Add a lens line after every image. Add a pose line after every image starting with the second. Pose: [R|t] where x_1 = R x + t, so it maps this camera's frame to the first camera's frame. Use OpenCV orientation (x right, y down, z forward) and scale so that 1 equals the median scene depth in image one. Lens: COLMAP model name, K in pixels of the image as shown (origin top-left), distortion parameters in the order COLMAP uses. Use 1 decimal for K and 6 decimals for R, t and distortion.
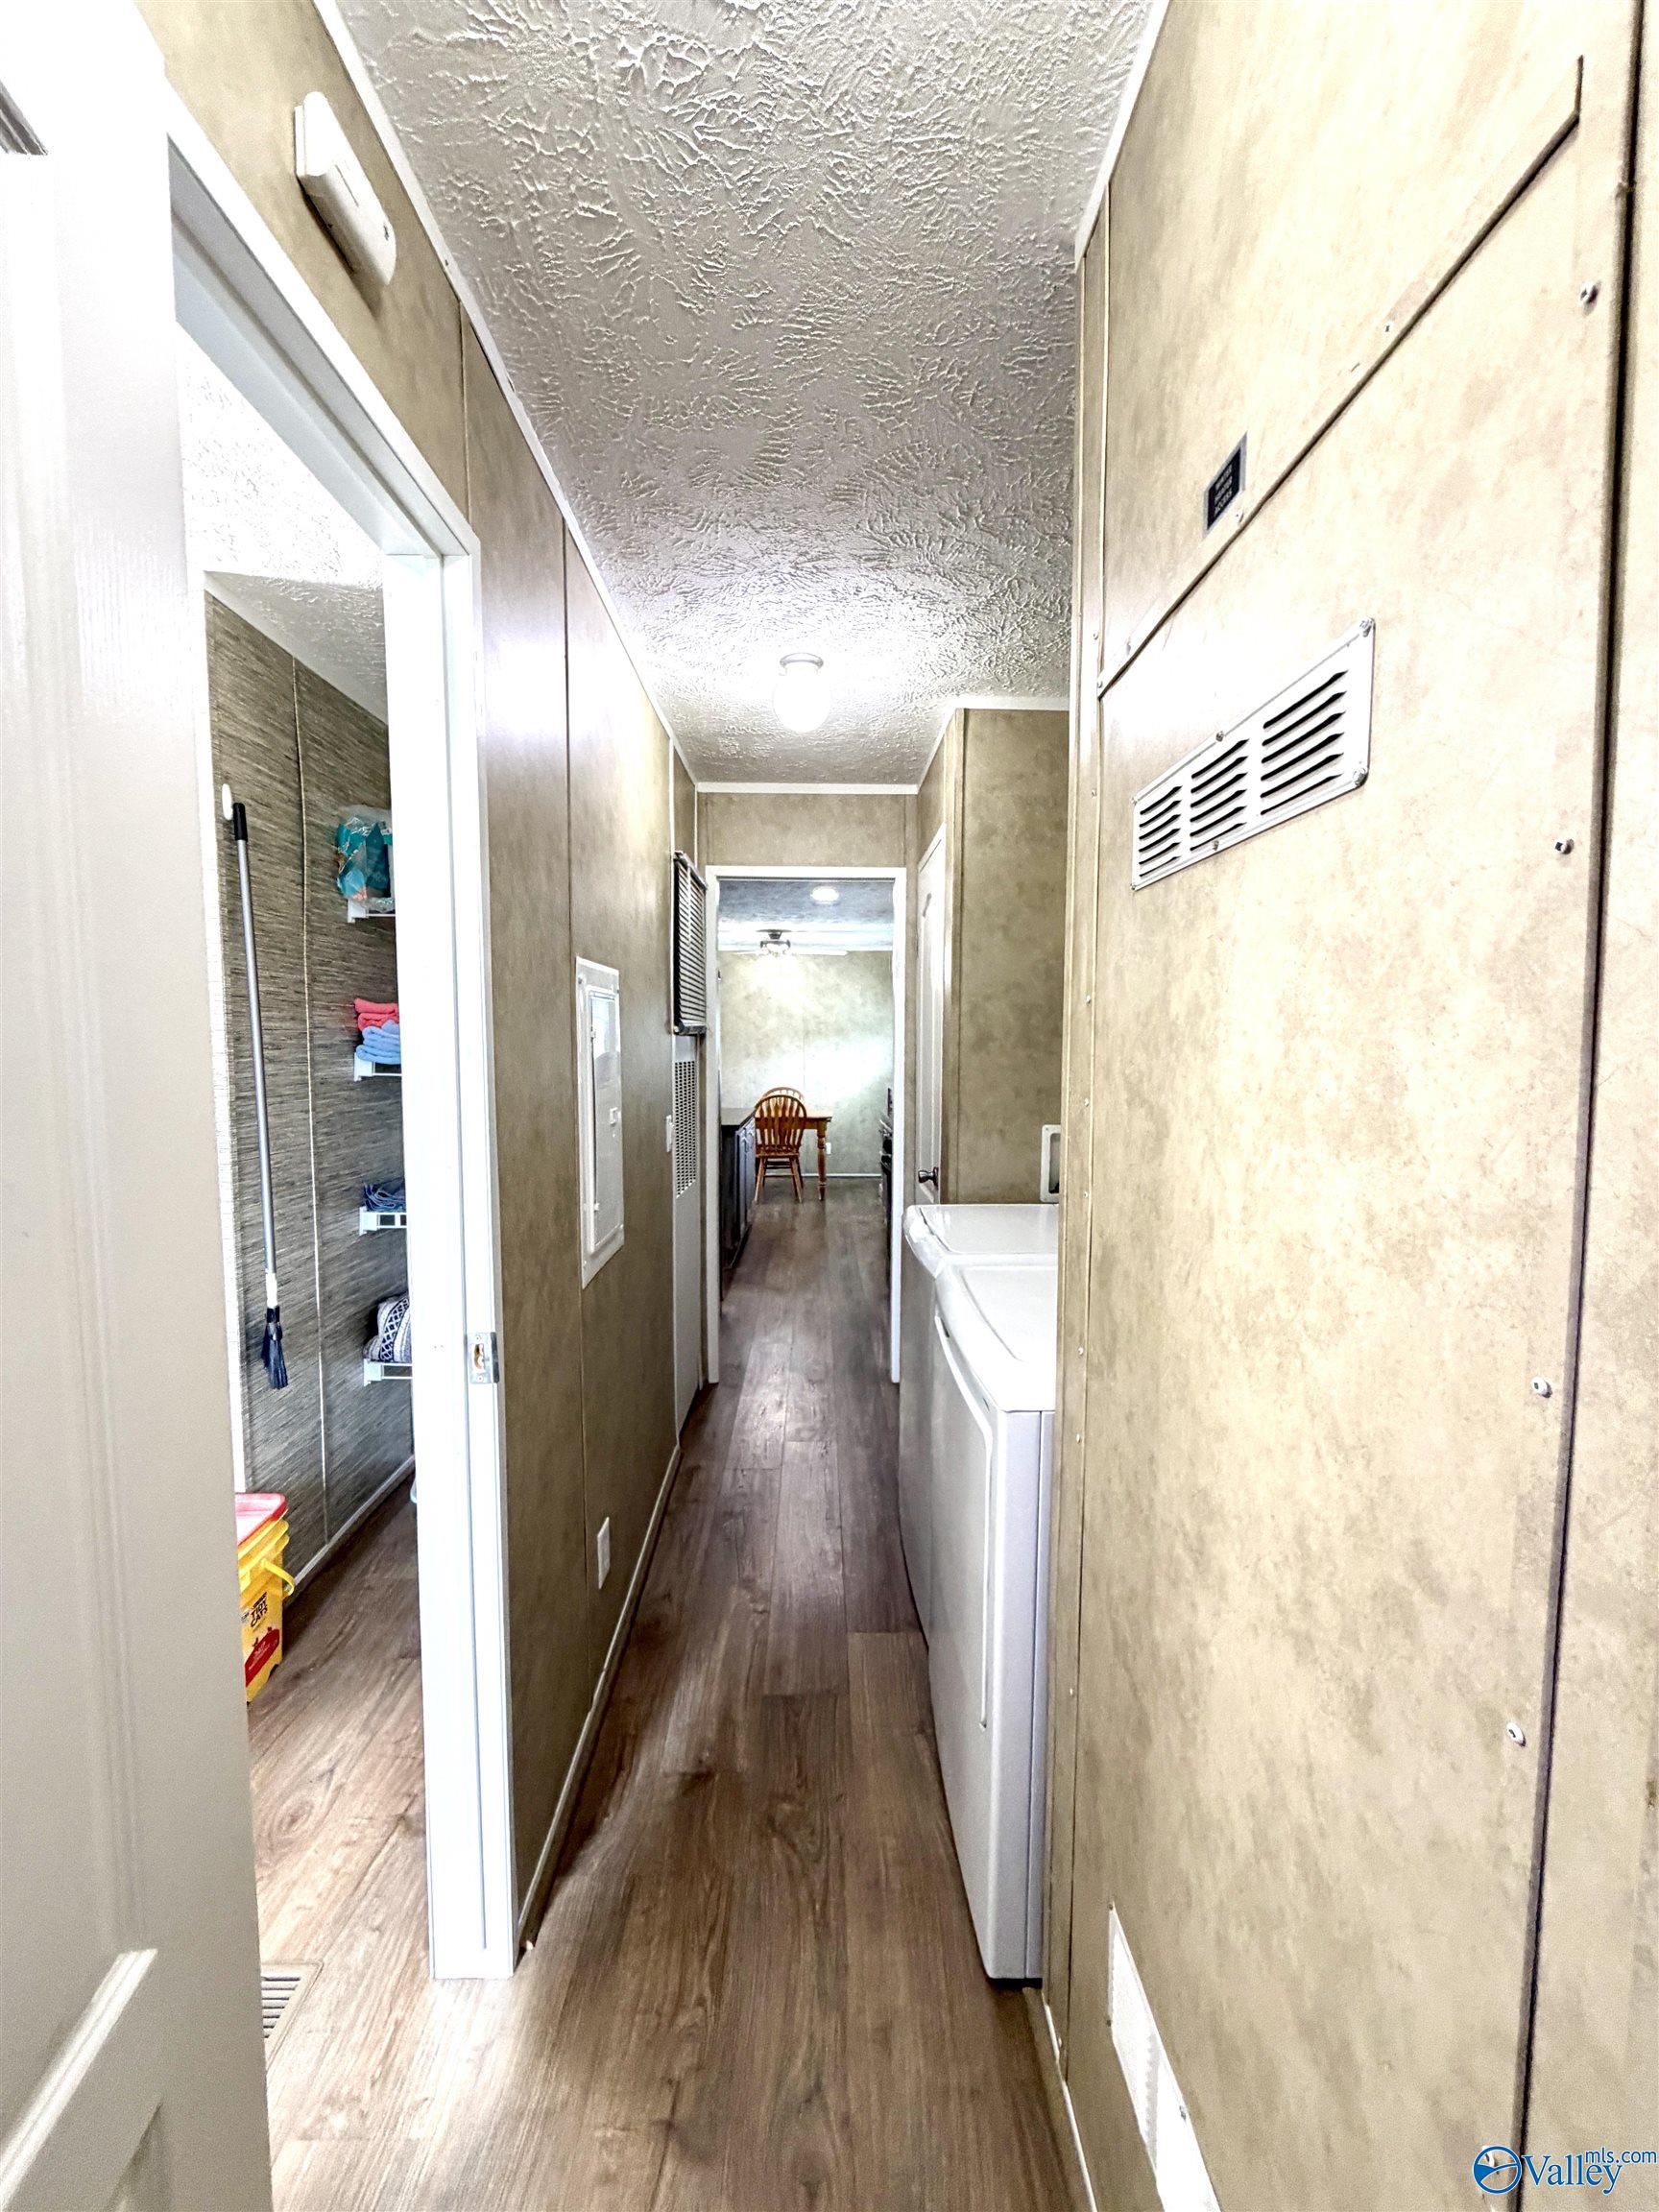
lens RADIAL K [[881.1, 0, 829.5], [0, 881.1, 1105.6], [0, 0, 1]] dist [0.001934, -0.000376]
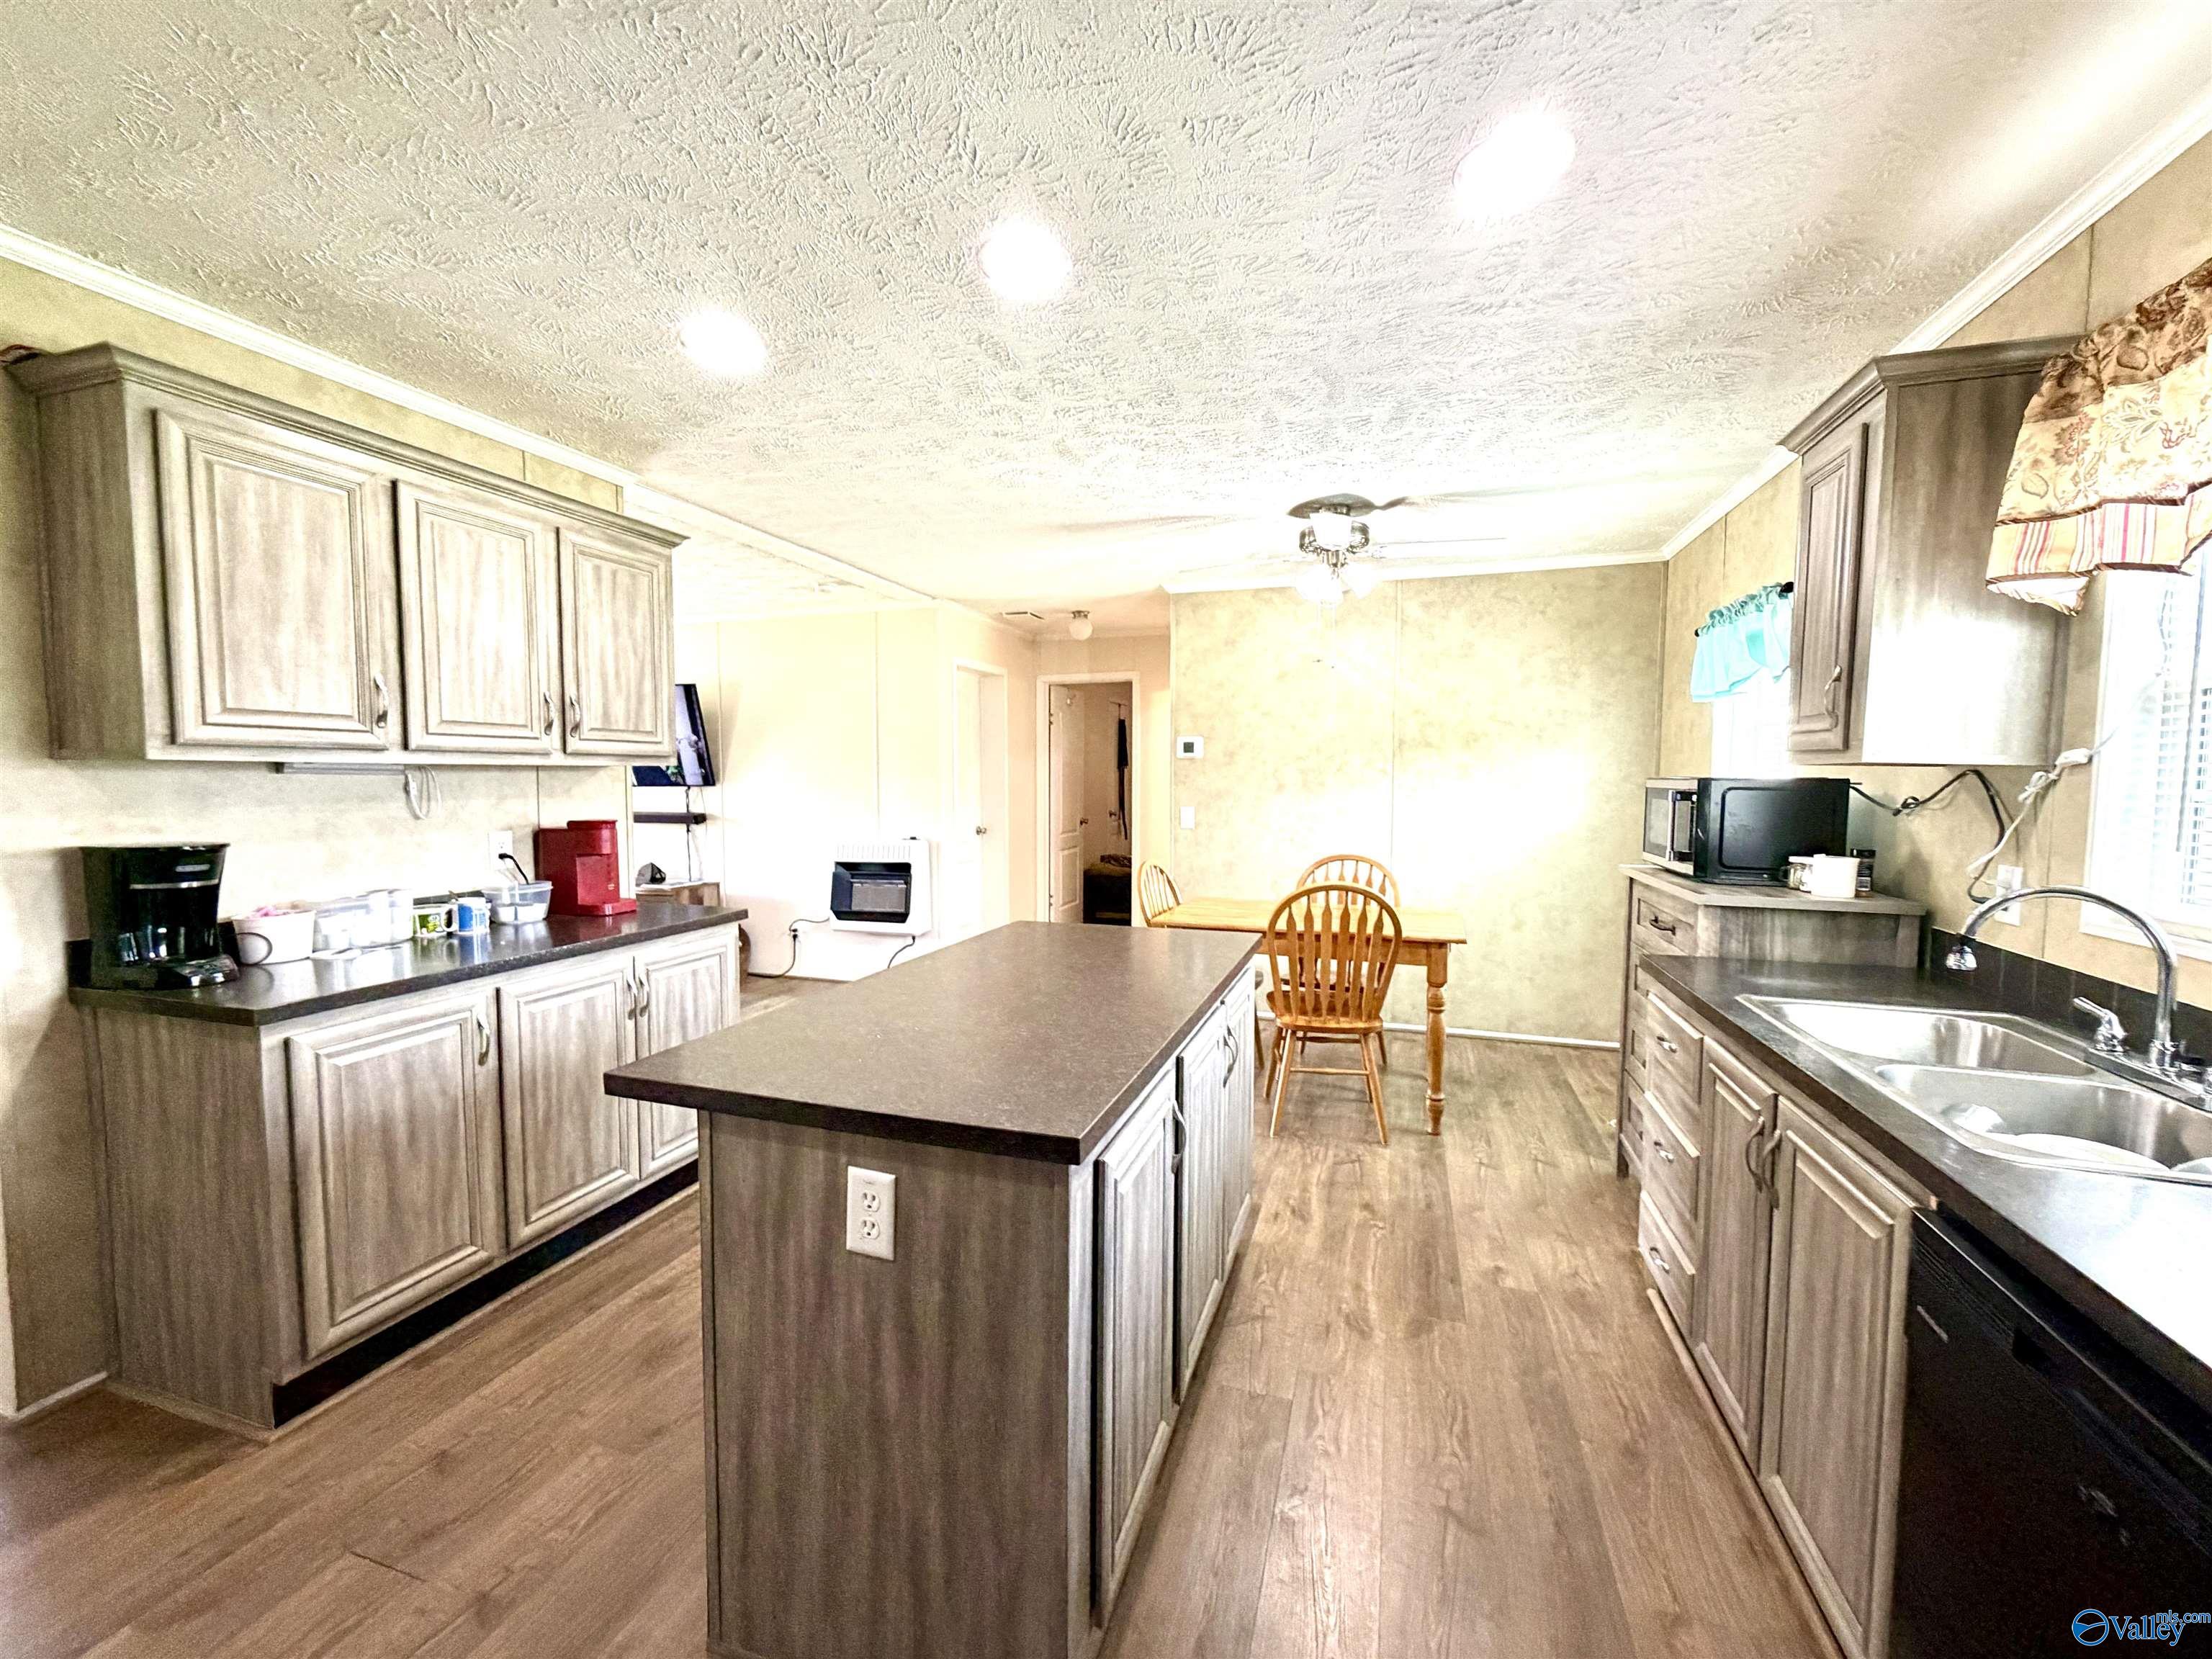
lens RADIAL K [[881.1, 0, 1106.0], [0, 881.1, 829.3], [0, 0, 1]] dist [0.001934, -0.000376]
pose [[0.943460, 0.015988, -0.331100, -0.062875], [-0.018047, 0.999832, -0.003145, -0.106824], [0.330994, 0.008943, 0.943590, 1.727014]]
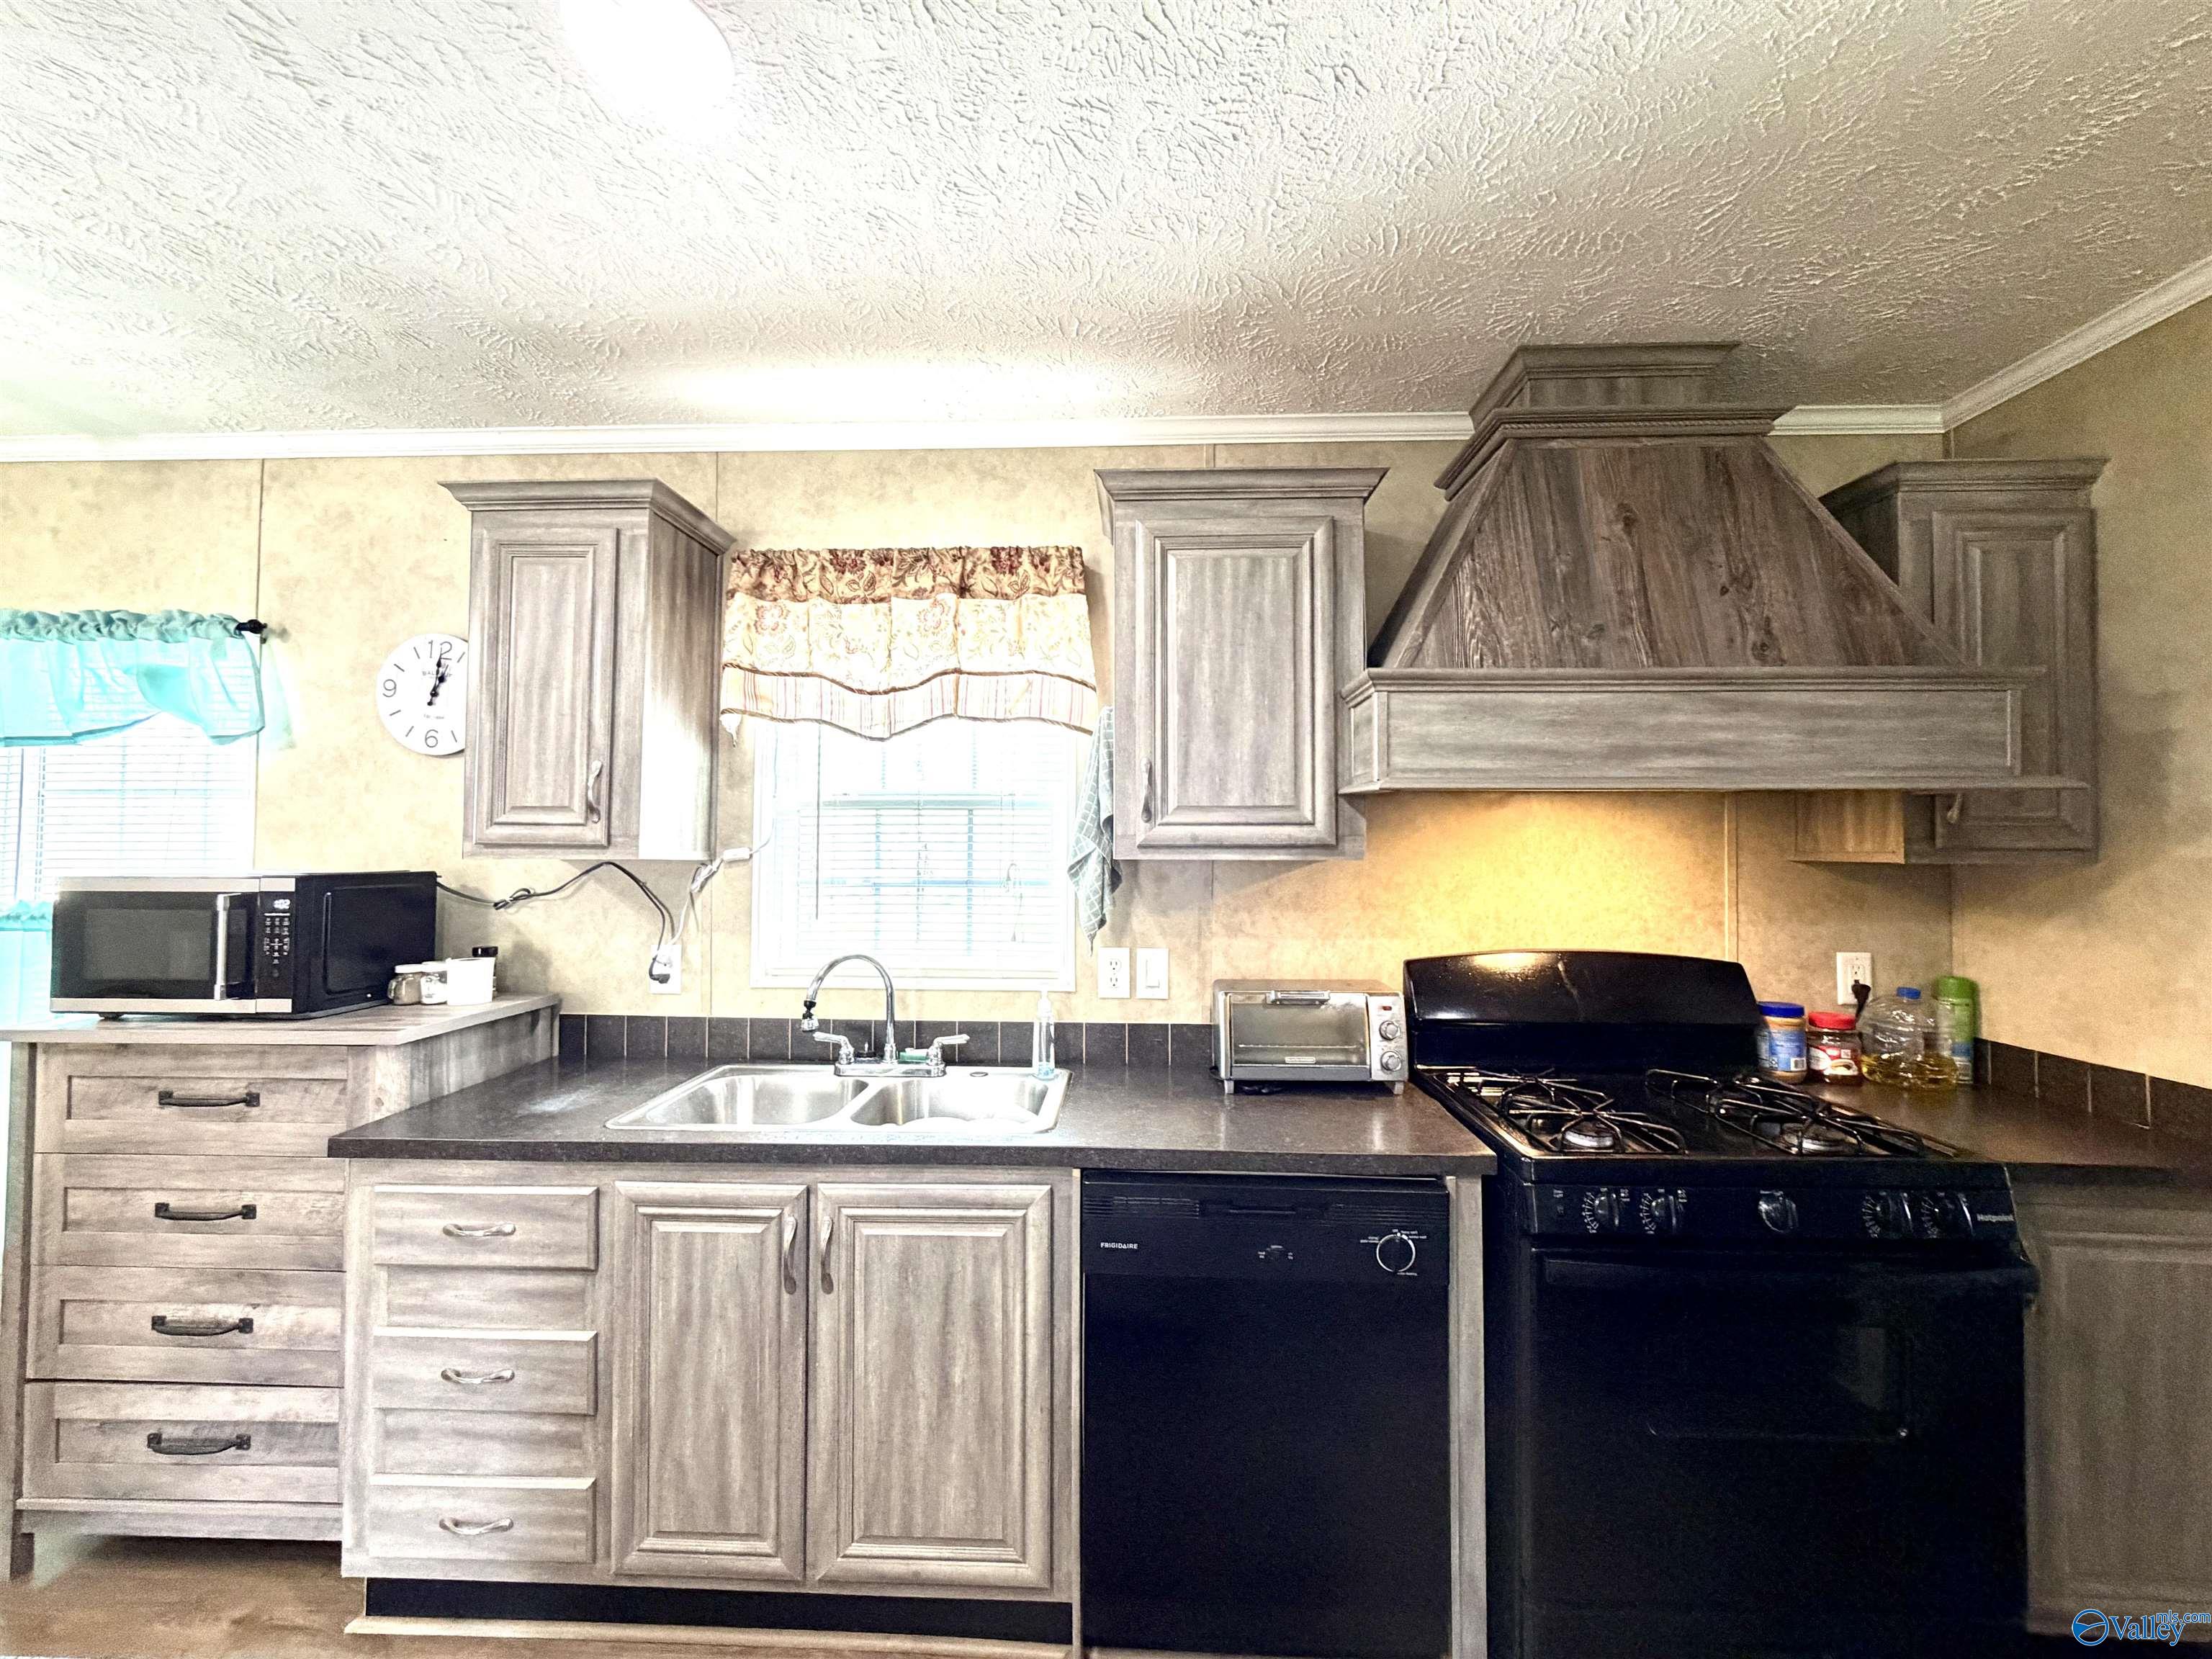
lens RADIAL K [[881.1, 0, 1101.8], [0, 881.1, 828.4], [0, 0, 1]] dist [0.001934, -0.000376]
pose [[0.066278, 0.012641, 0.997721, -0.444288], [0.063892, 0.997814, -0.016886, -0.166400], [-0.995754, 0.064865, 0.065325, 2.194580]]
